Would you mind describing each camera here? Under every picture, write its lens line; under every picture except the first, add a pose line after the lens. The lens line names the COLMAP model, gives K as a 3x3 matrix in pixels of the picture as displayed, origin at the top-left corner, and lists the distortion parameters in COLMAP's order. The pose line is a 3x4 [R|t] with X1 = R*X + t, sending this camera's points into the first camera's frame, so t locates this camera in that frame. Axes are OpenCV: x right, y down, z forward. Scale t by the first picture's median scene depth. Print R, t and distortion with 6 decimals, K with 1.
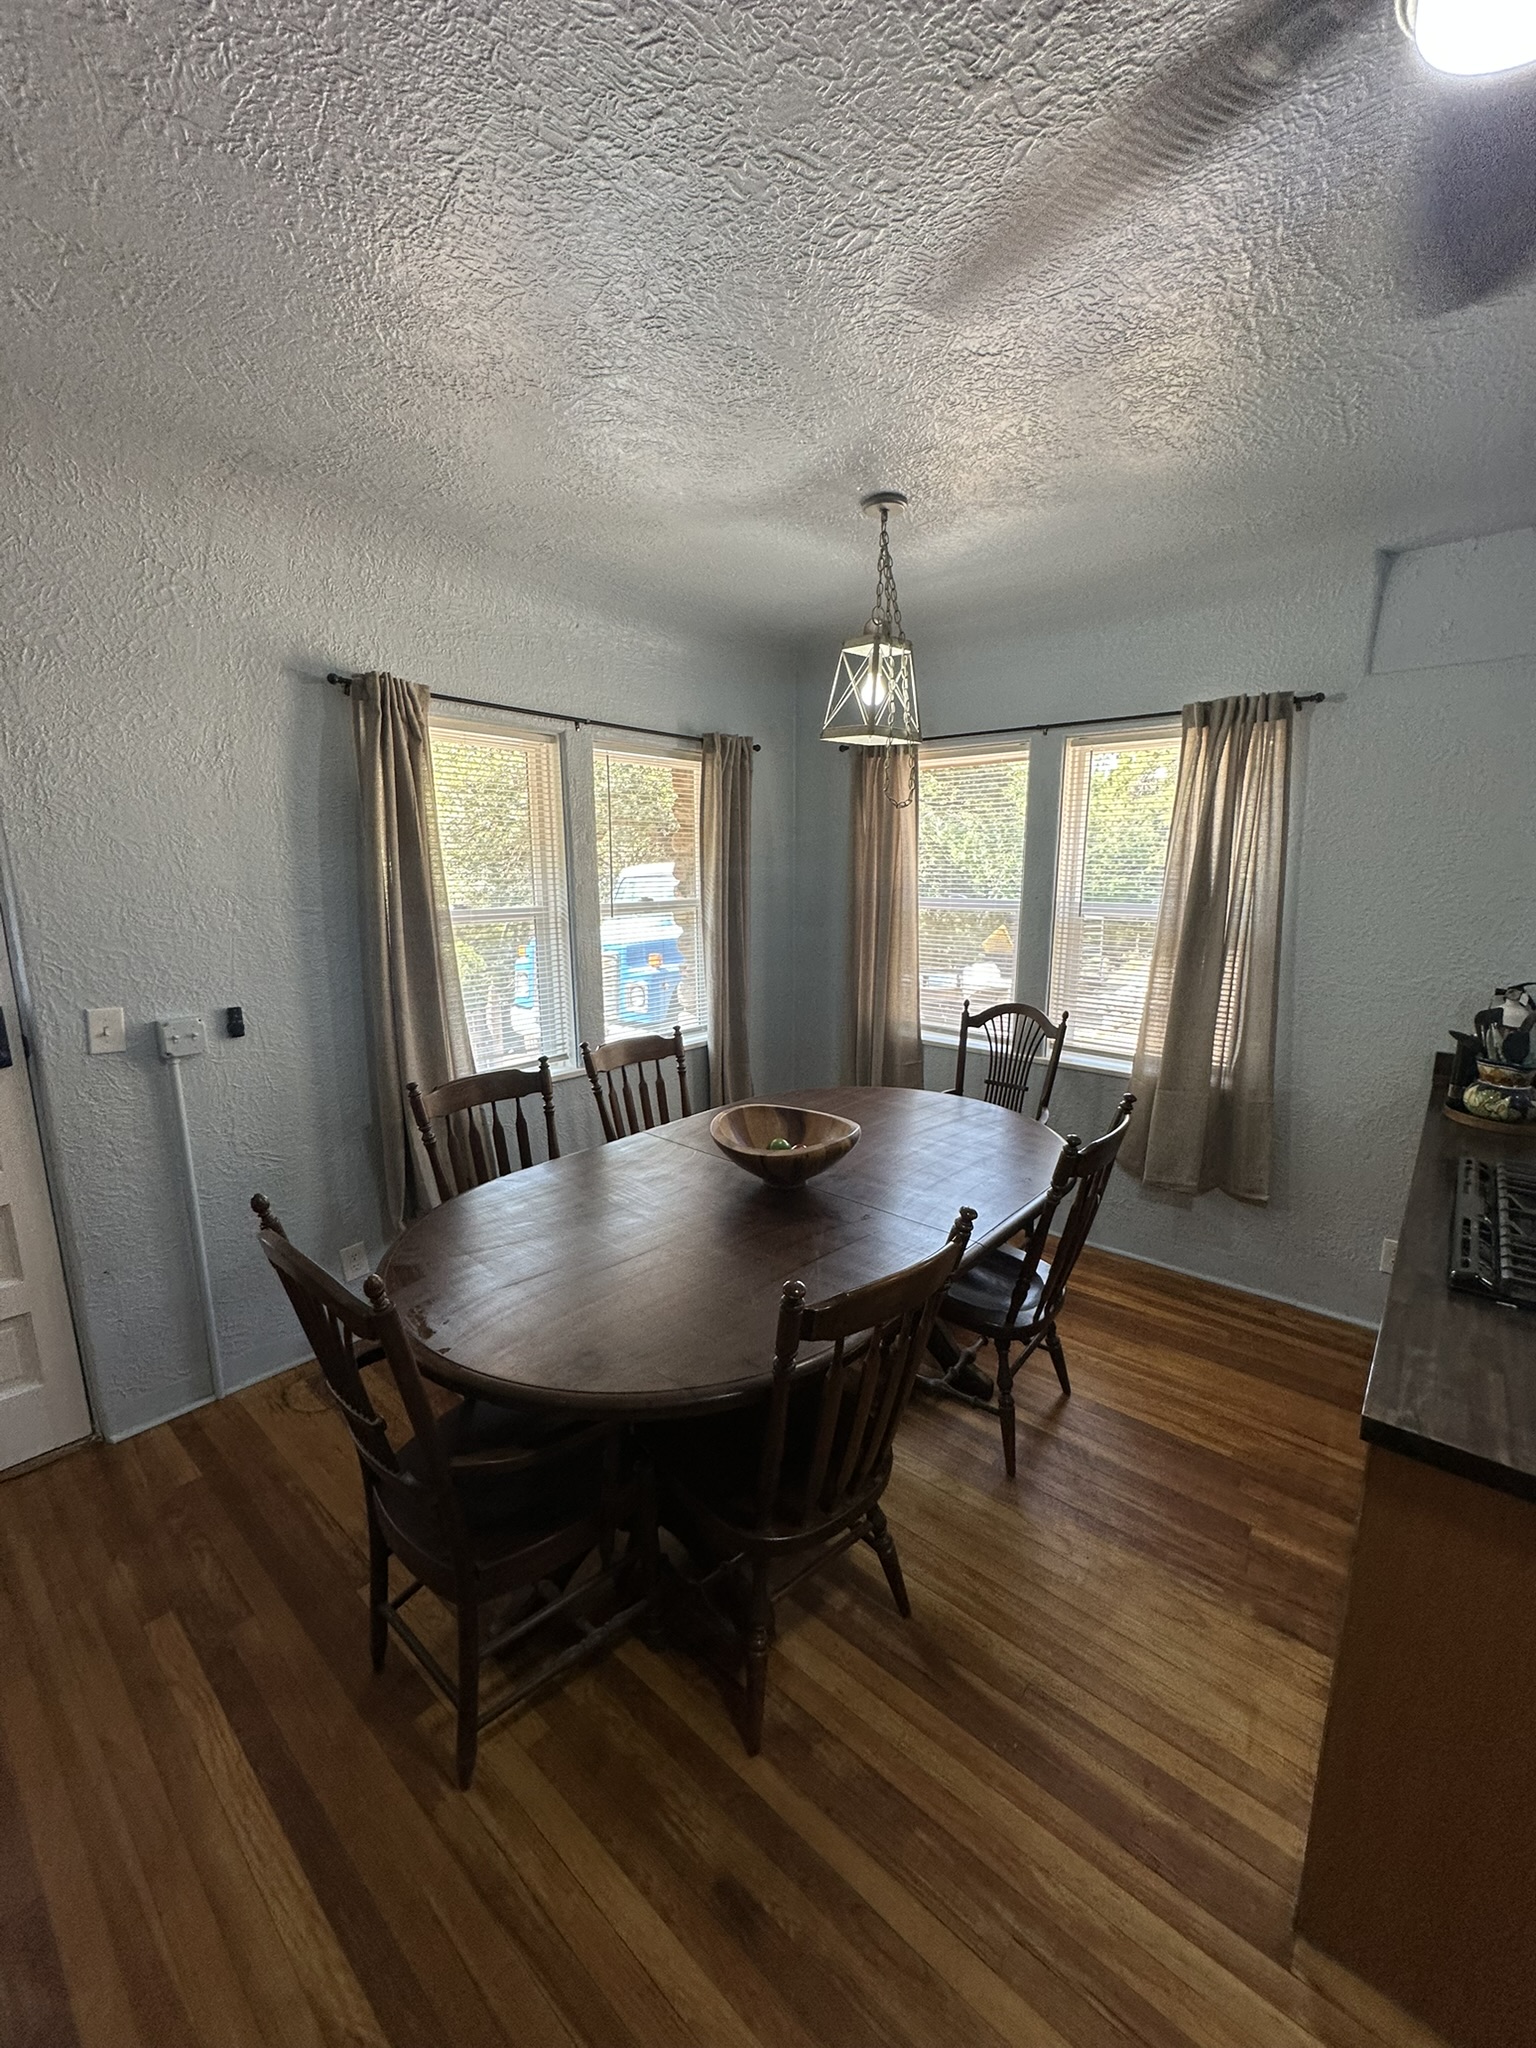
lens RADIAL K [[809.5, 0, 768.0], [0, 809.5, 1024.0], [0, 0, 1]] dist [0.002090, 0.000074]
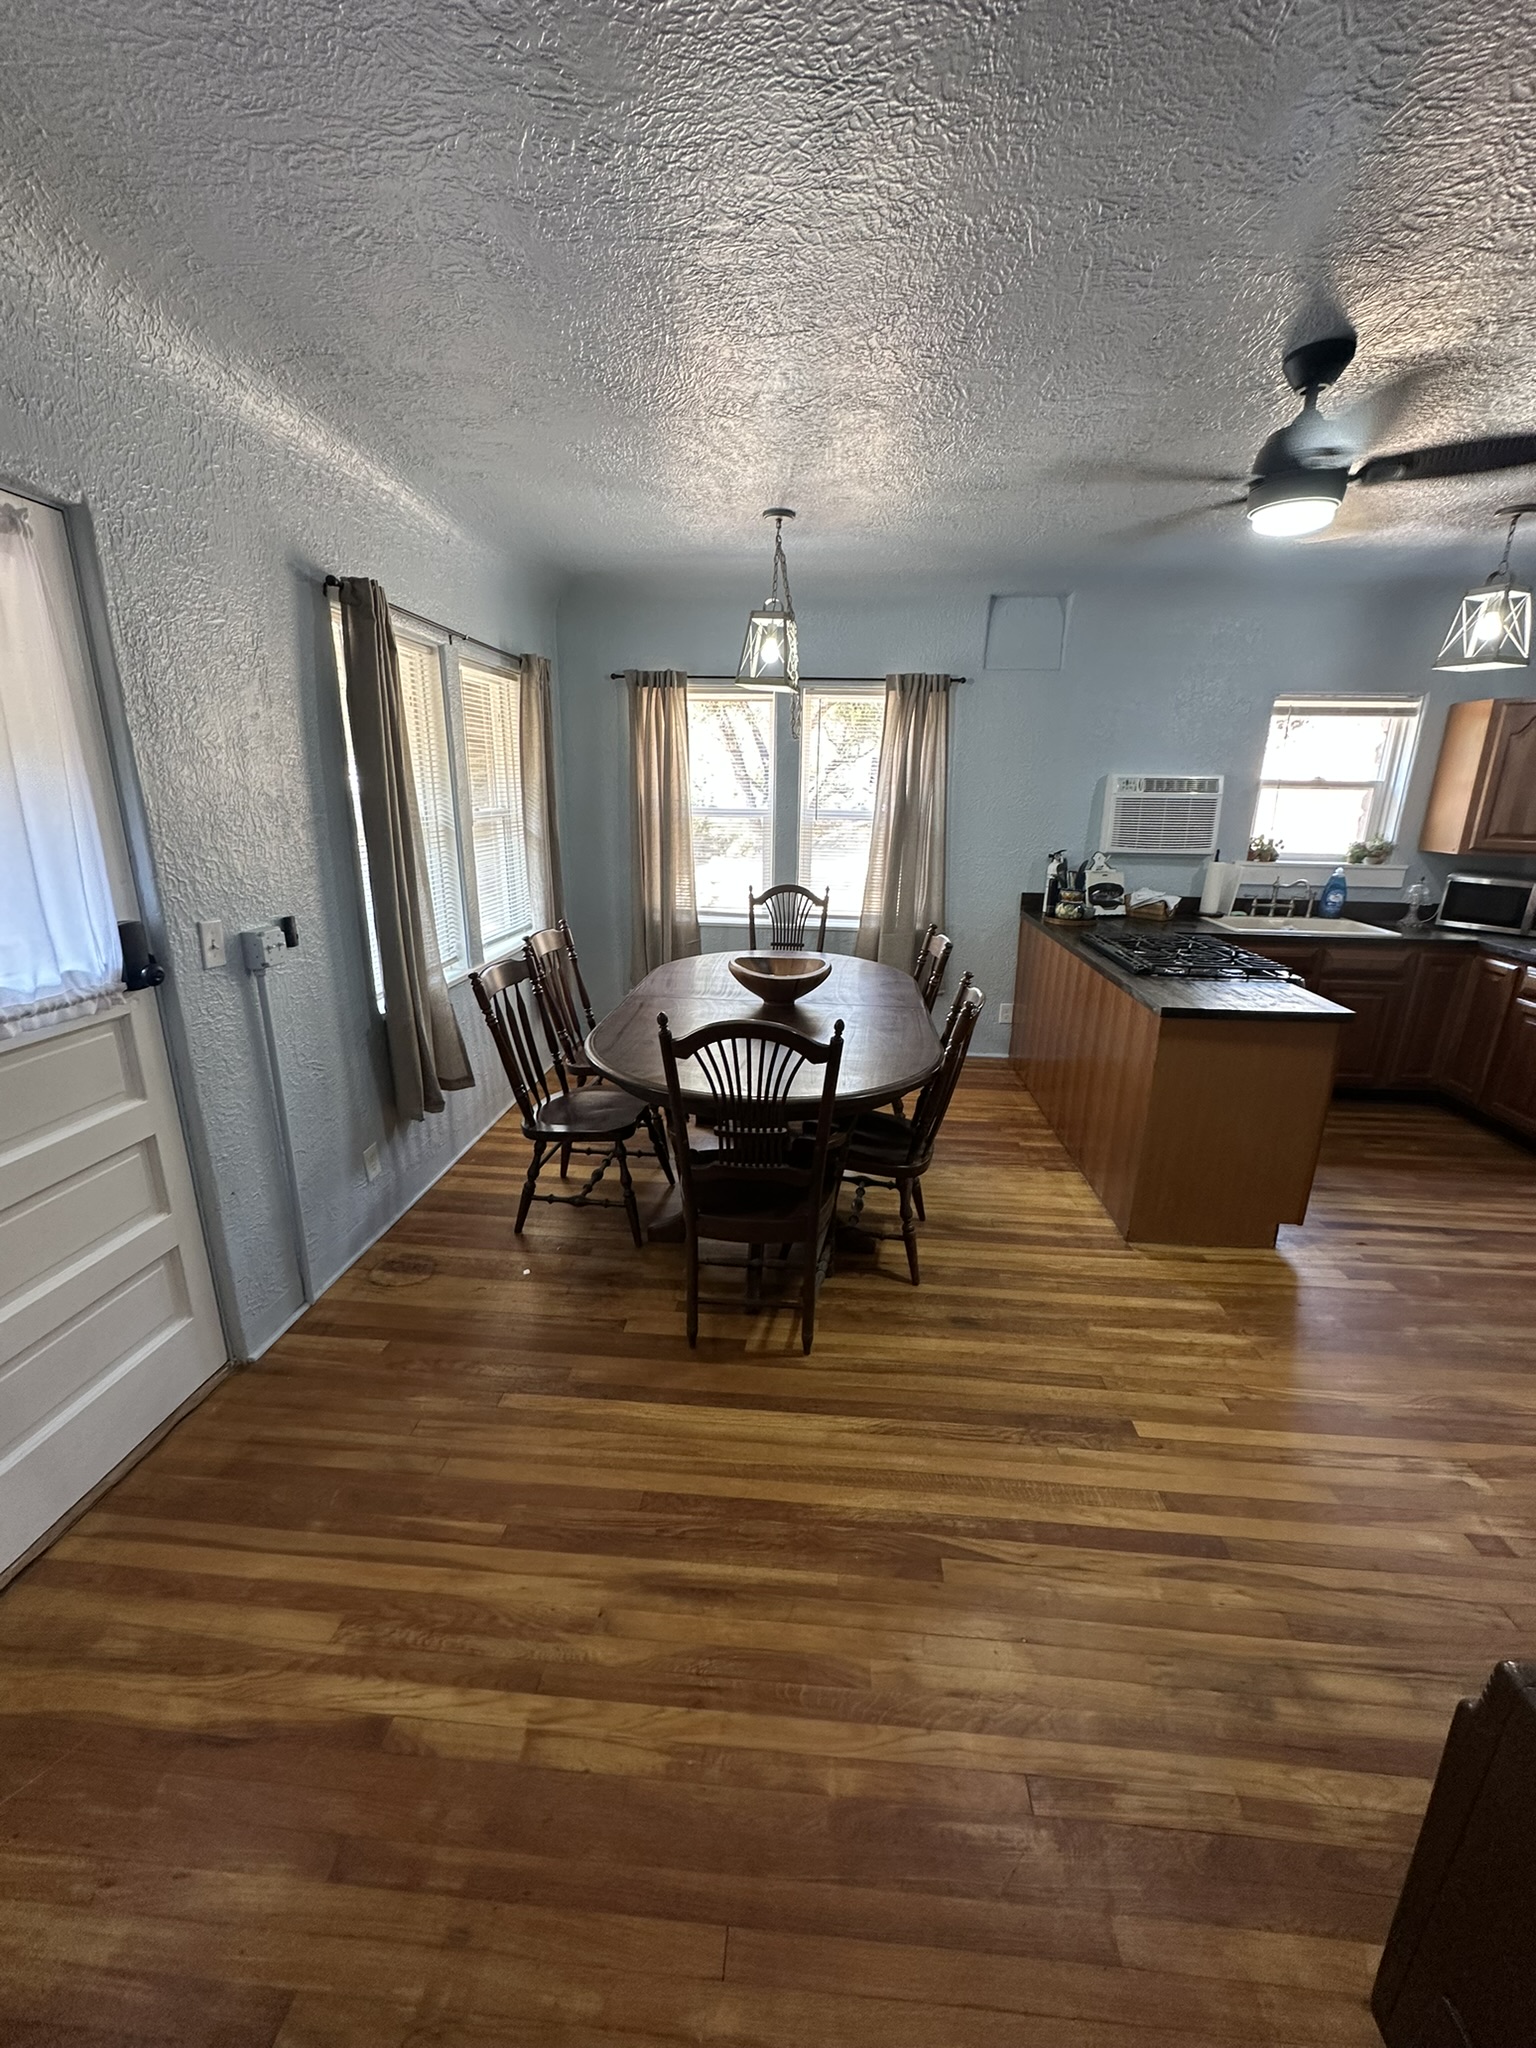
lens RADIAL K [[815.3, 0, 769.2], [0, 815.3, 1022.0], [0, 0, 1]] dist [-0.001725, 0.000162]
pose [[0.805903, -0.152845, 0.571979, -0.818558], [0.097347, 0.987162, 0.126632, 0.040082], [-0.583990, -0.046372, 0.810435, -0.167745]]
